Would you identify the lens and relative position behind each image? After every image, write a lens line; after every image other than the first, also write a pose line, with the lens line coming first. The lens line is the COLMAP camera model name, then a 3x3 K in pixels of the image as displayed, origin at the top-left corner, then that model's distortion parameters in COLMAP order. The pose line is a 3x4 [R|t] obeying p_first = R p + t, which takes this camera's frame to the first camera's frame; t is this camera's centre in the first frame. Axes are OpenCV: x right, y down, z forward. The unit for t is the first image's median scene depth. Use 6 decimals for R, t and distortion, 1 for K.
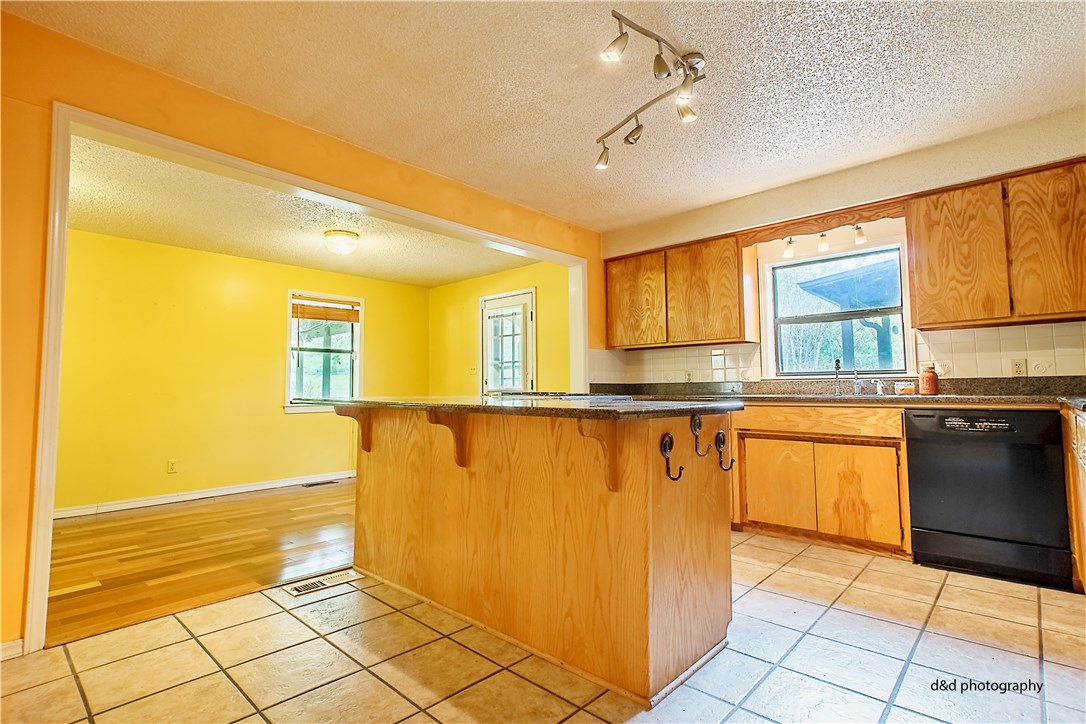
lens RADIAL K [[526.0, 0, 545.9], [0, 526.0, 357.9], [0, 0, 1]] dist [-0.001999, 0.000217]
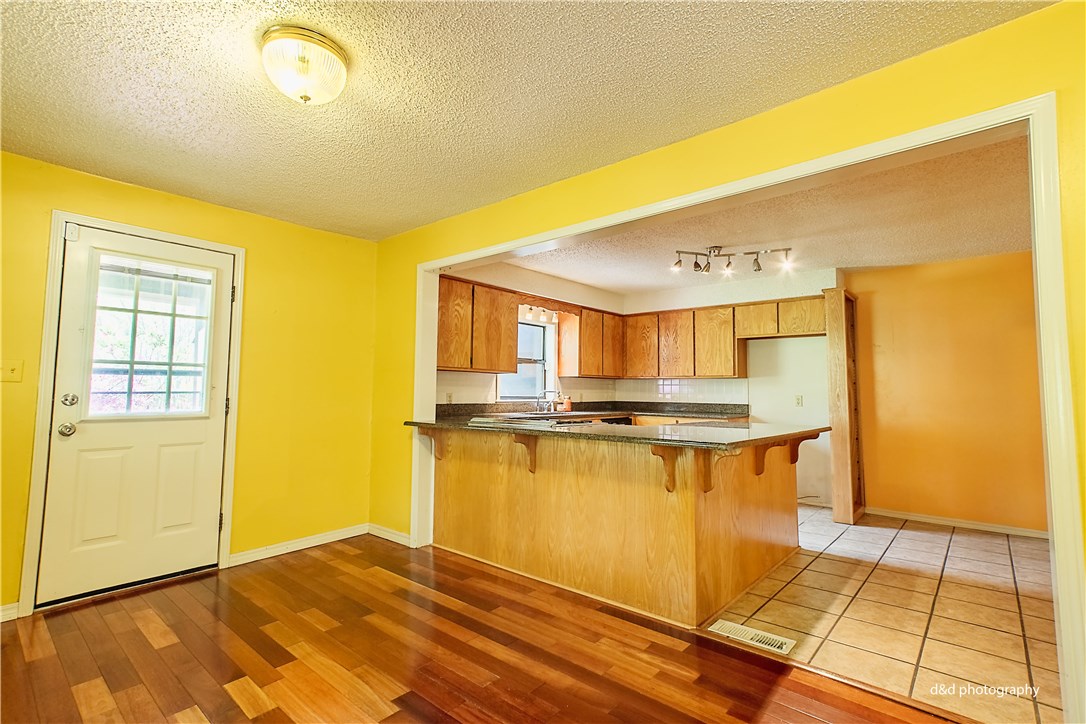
lens RADIAL K [[503.4, 0, 544.2], [0, 503.4, 359.7], [0, 0, 1]] dist [0.003379, 0.001157]
pose [[-0.028146, 0.072262, 0.996988, -0.844747], [-0.072210, 0.994631, -0.074130, 0.020062], [-0.996992, -0.074079, -0.022777, 0.897566]]
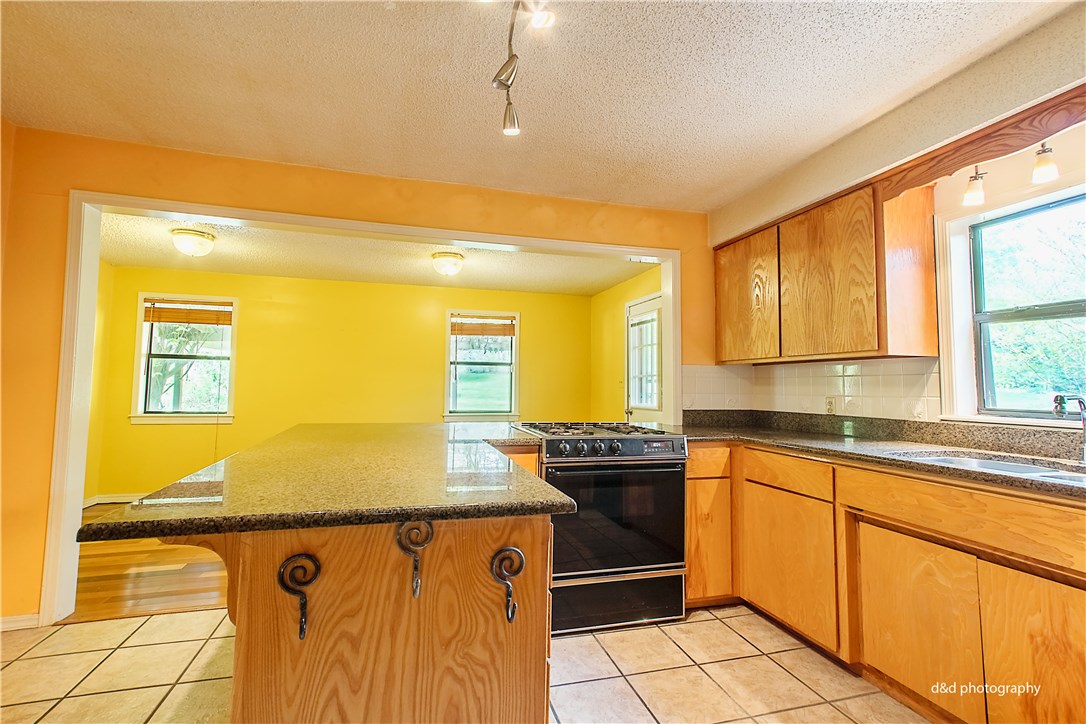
lens RADIAL K [[503.4, 0, 544.3], [0, 503.4, 356.6], [0, 0, 1]] dist [0.003379, 0.001157]
pose [[0.847995, -0.014428, -0.529808, 0.327766], [0.014016, 0.999890, -0.004797, -0.031600], [0.529819, -0.003358, 0.848104, 0.281245]]
